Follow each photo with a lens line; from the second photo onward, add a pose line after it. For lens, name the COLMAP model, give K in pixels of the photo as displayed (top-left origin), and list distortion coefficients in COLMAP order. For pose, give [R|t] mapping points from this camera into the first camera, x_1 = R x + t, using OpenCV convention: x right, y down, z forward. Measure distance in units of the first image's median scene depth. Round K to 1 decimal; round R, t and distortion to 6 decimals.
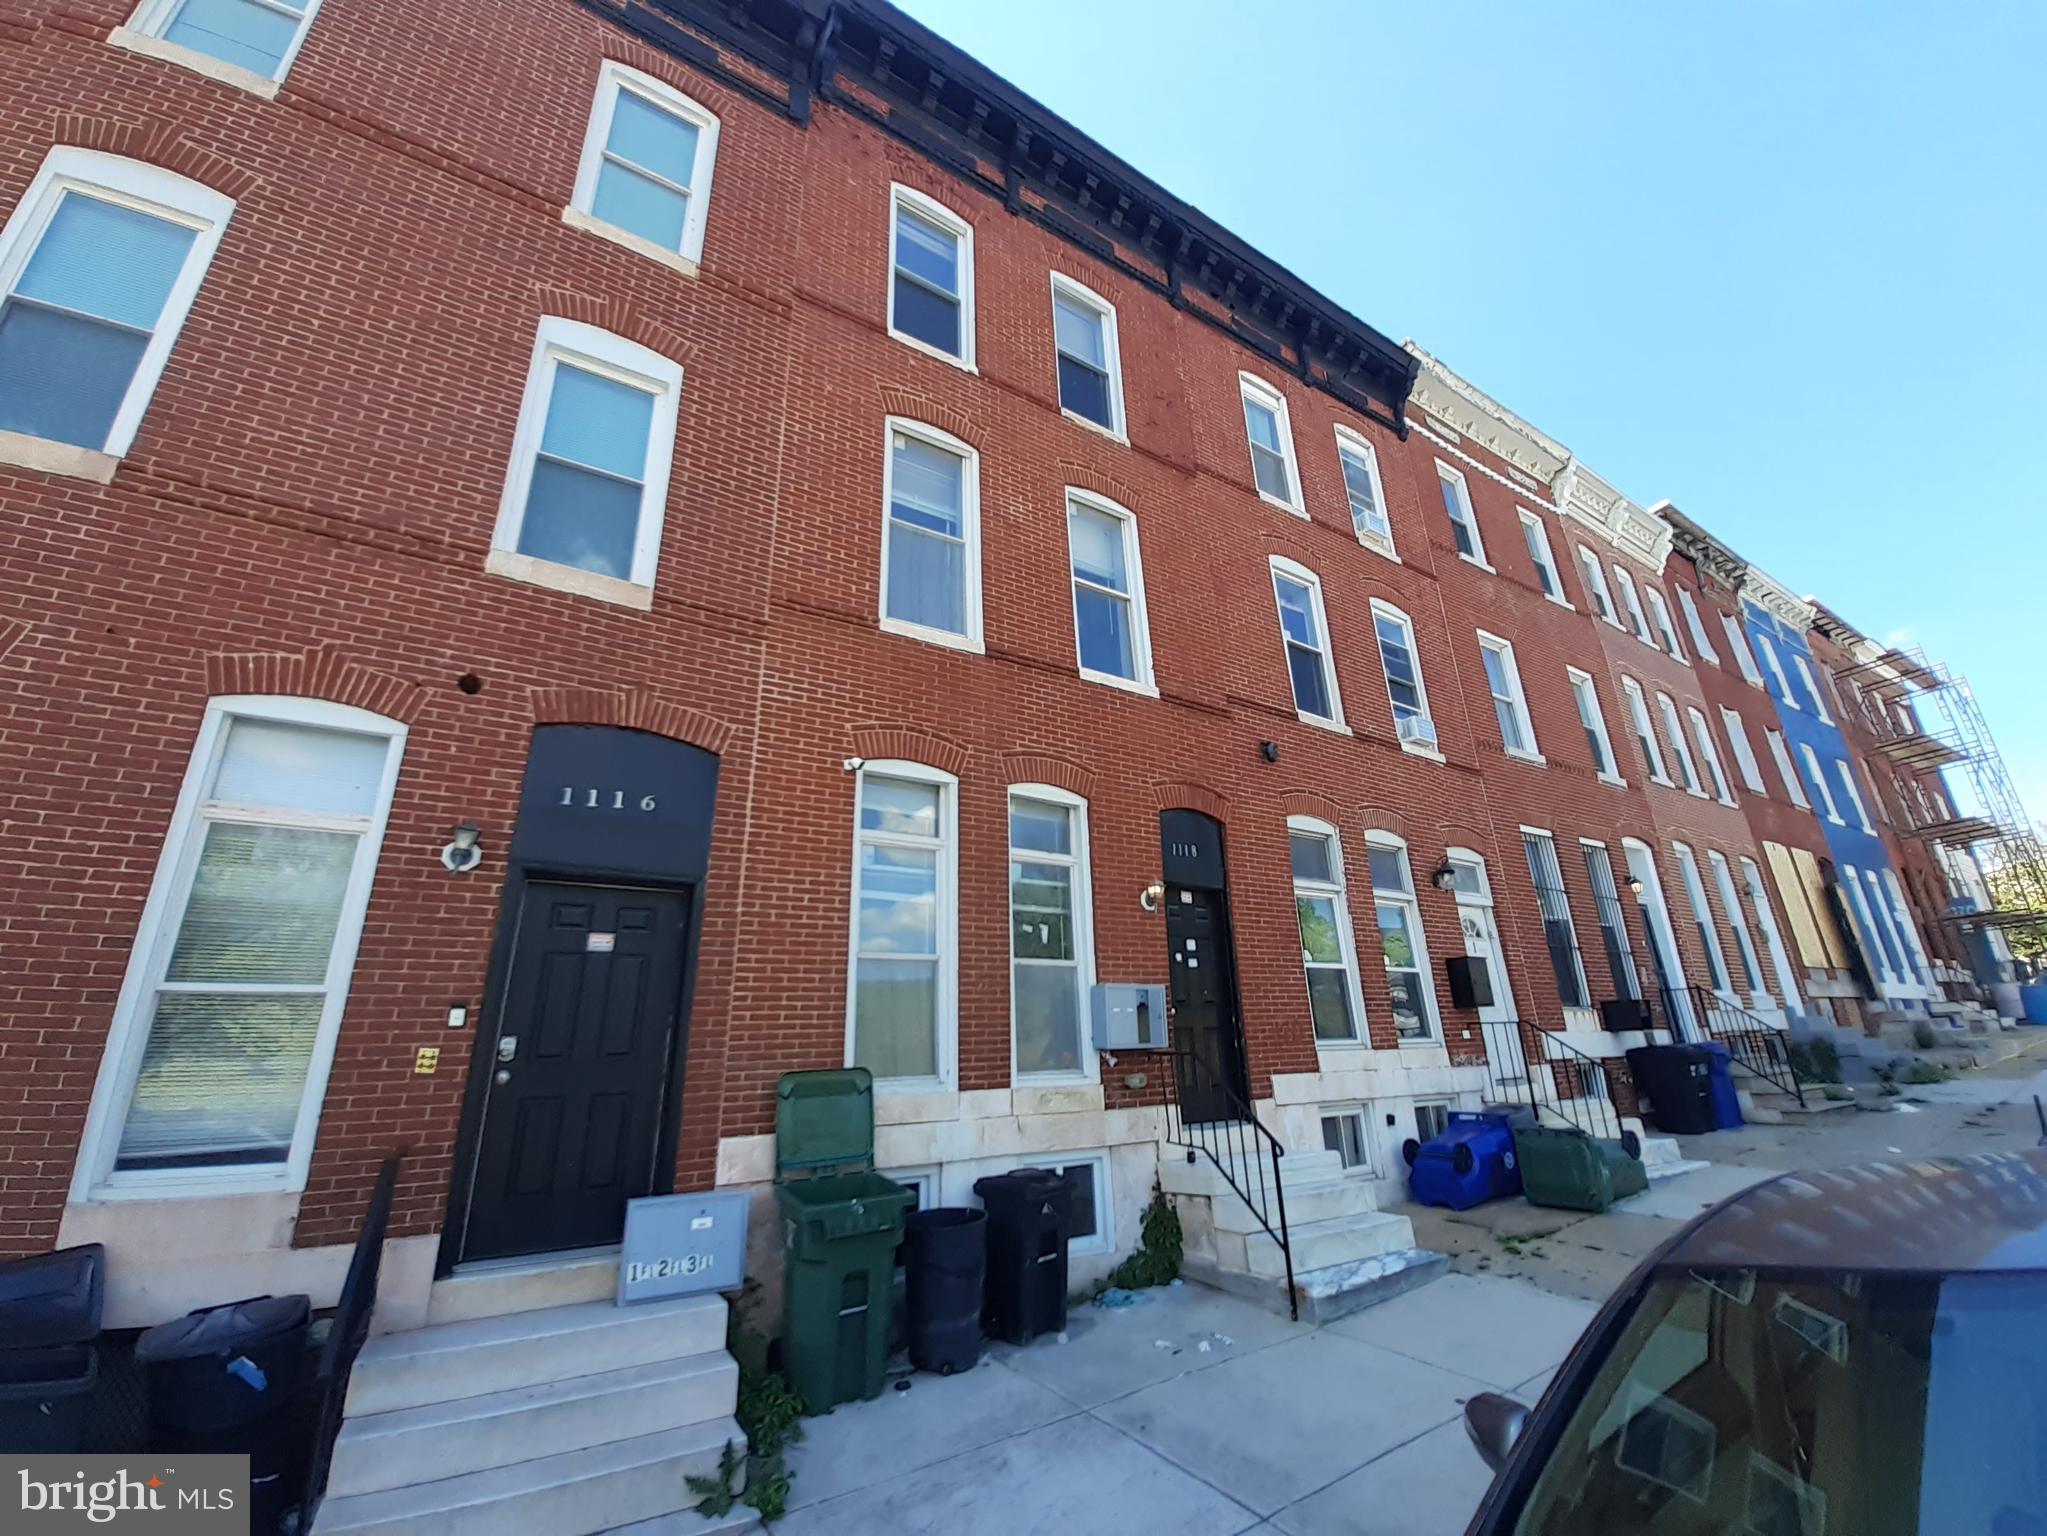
lens RADIAL K [[794.4, 0, 1023.5], [0, 794.4, 768.0], [0, 0, 1]] dist [0.010724, -0.012732]
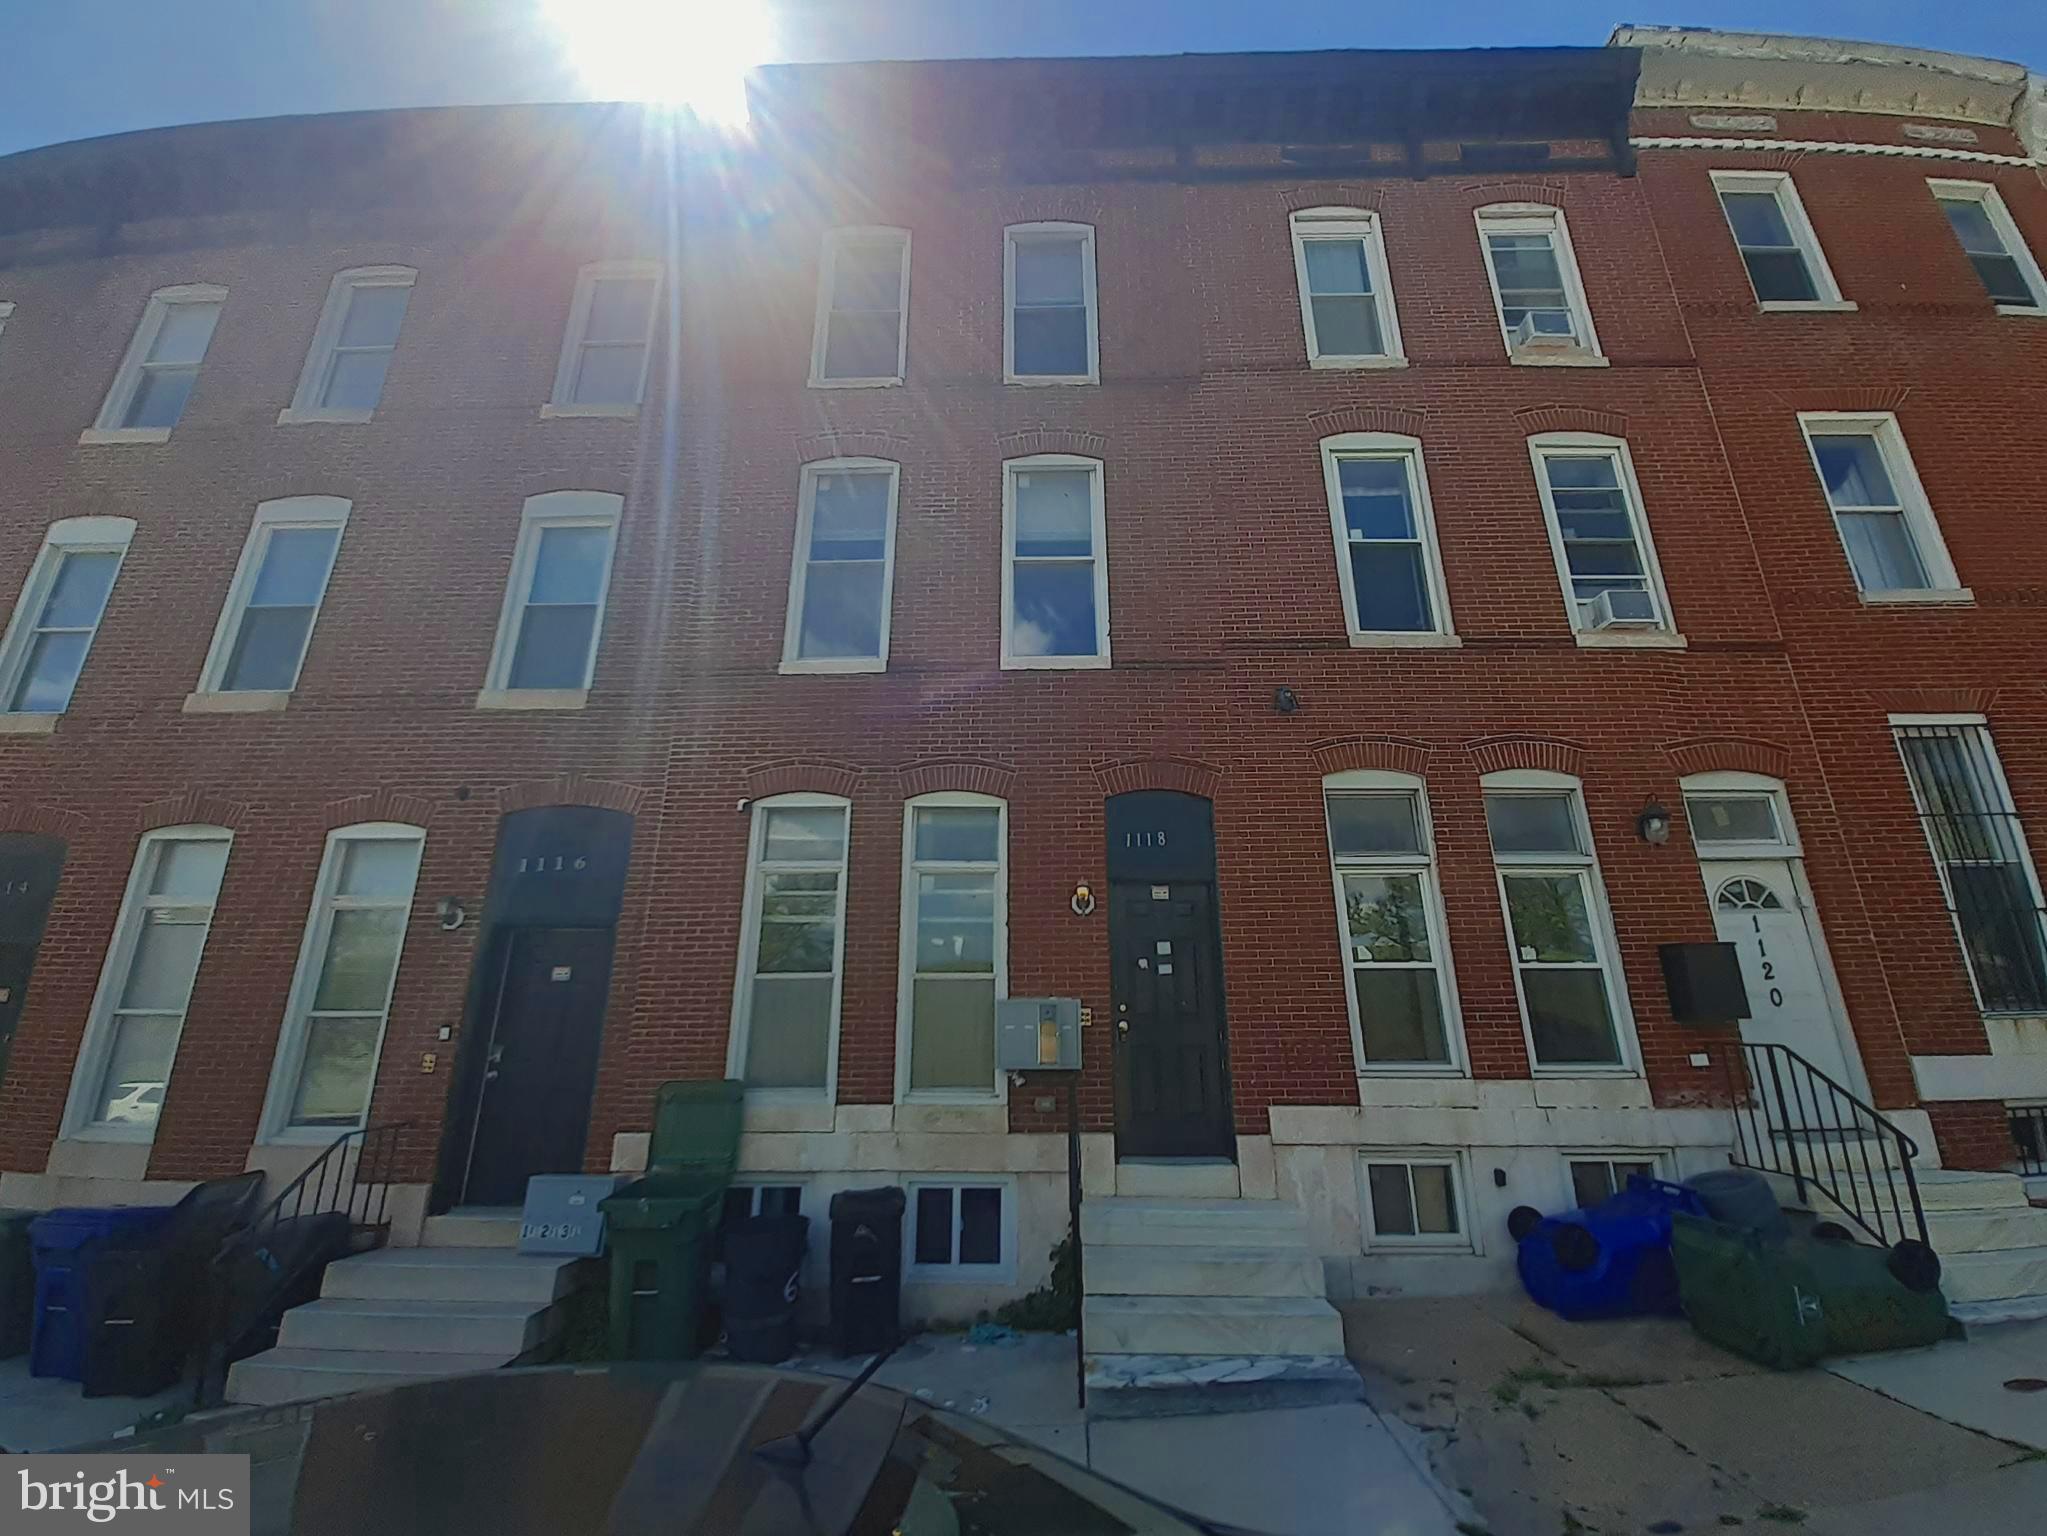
lens RADIAL K [[808.5, 0, 1038.7], [0, 808.5, 765.4], [0, 0, 1]] dist [0.010253, -0.010064]
pose [[0.842002, -0.142885, -0.520207, 0.691230], [0.161178, 0.986873, -0.010183, 0.017737], [0.514834, -0.075272, 0.853979, 0.237132]]
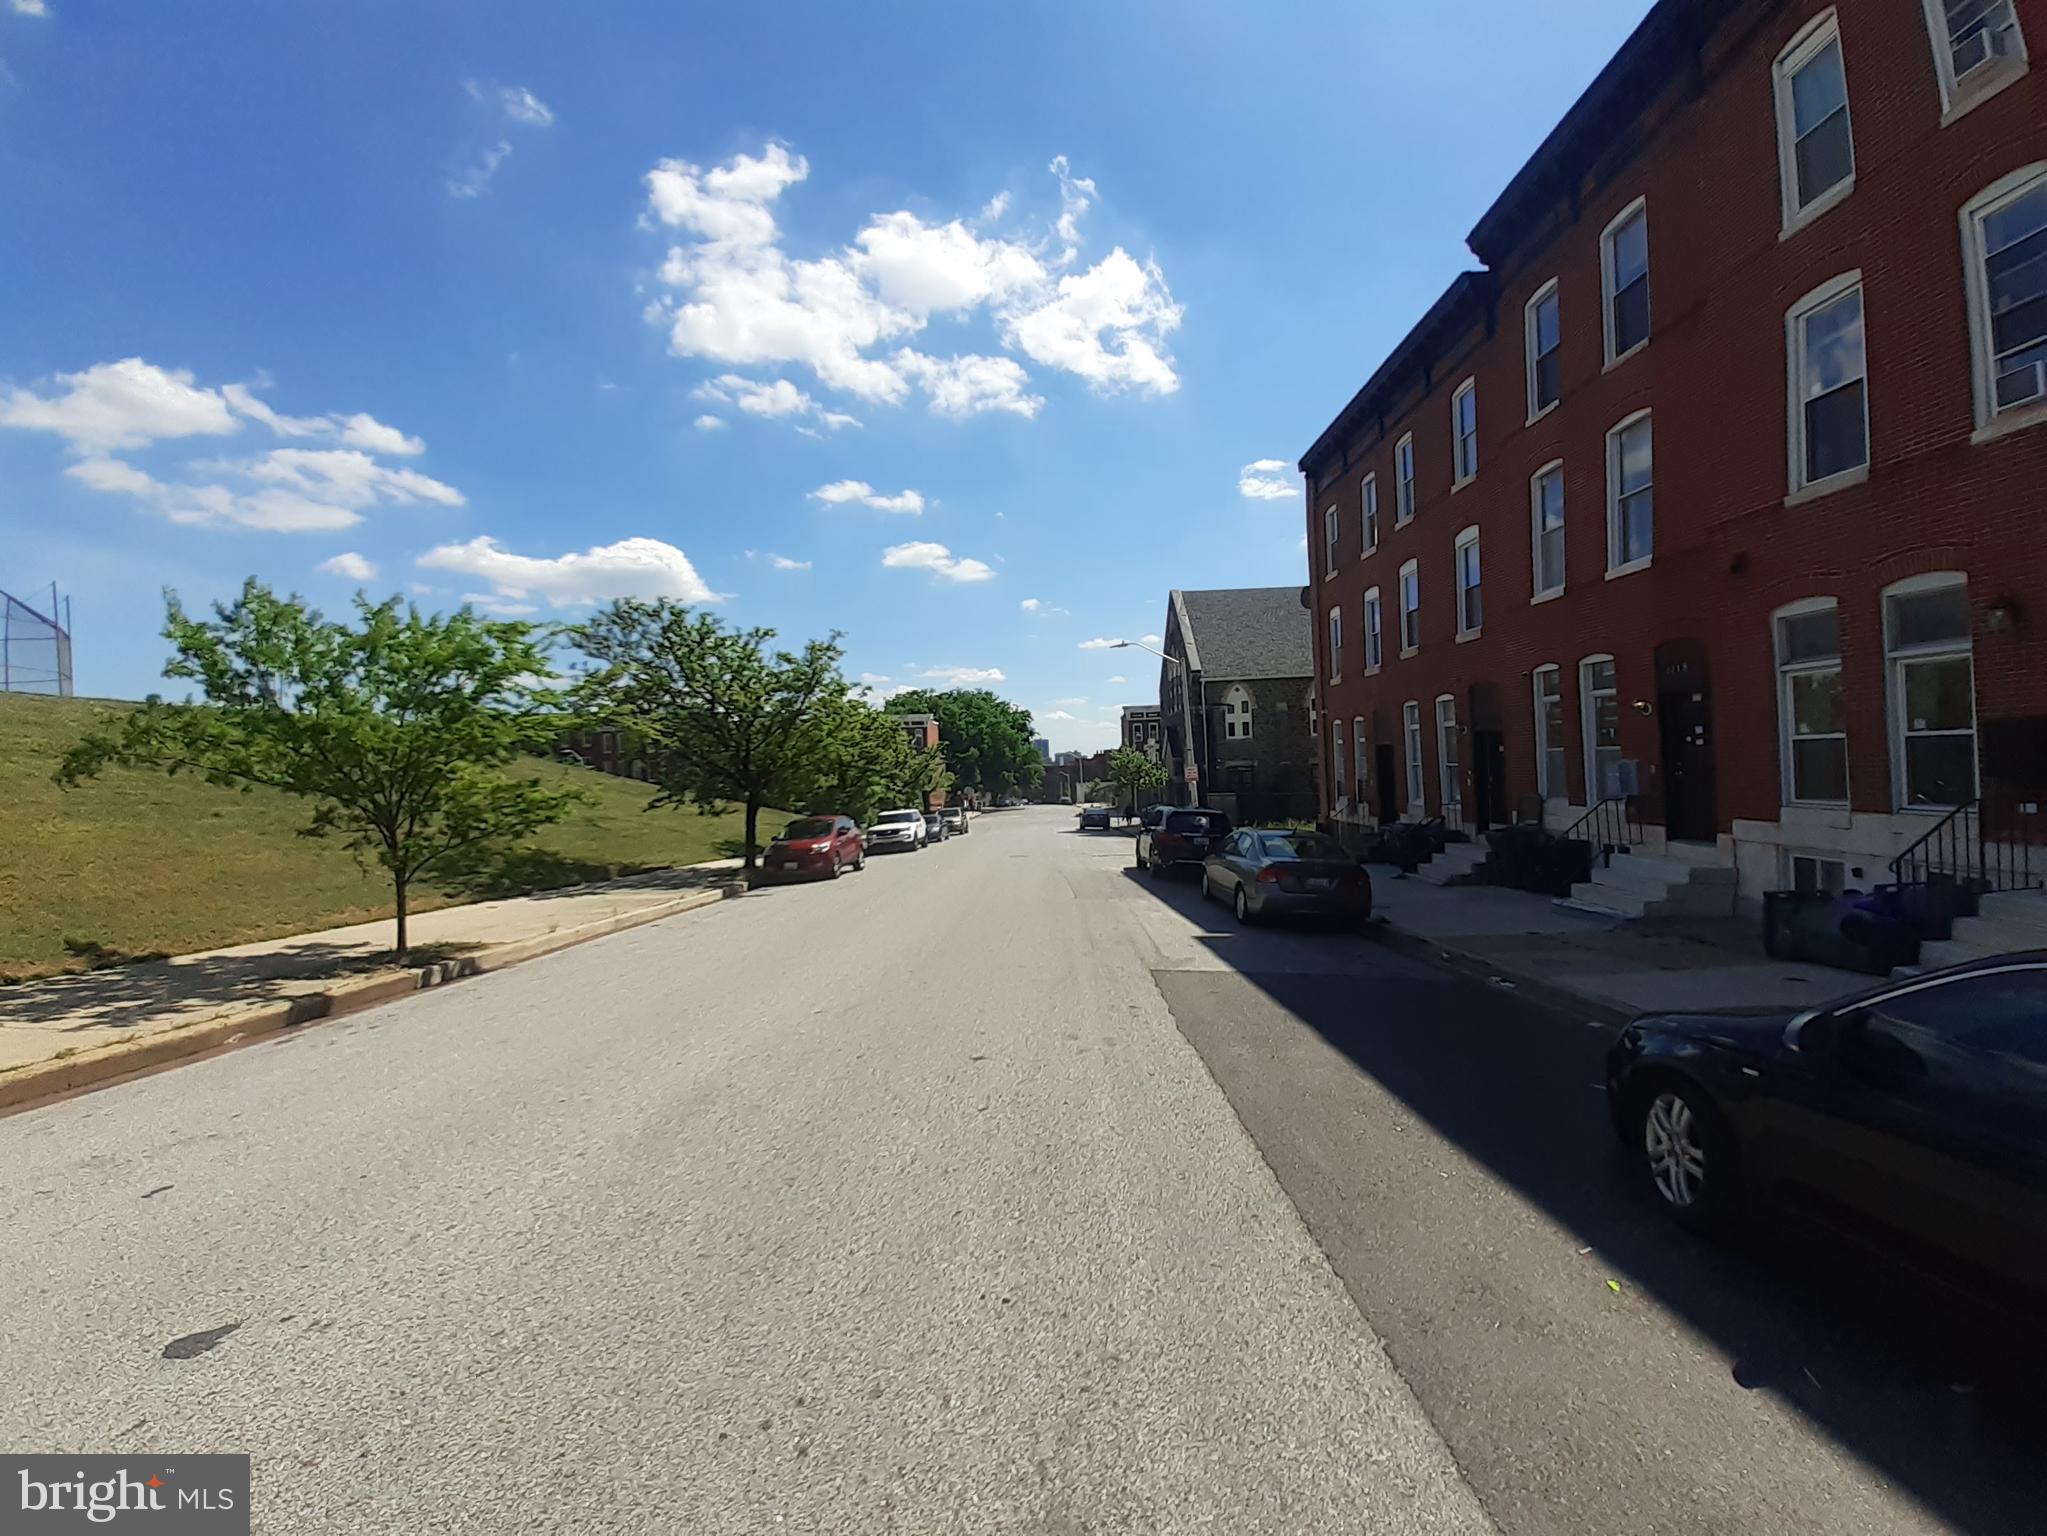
lens RADIAL K [[794.4, 0, 1023.5], [0, 794.4, 768.0], [0, 0, 1]] dist [0.010724, -0.012732]
pose [[-0.540886, 0.050535, -0.839576, 2.507954], [0.328532, 0.931591, -0.155580, 0.128526], [0.774279, -0.359979, -0.520487, 0.924396]]
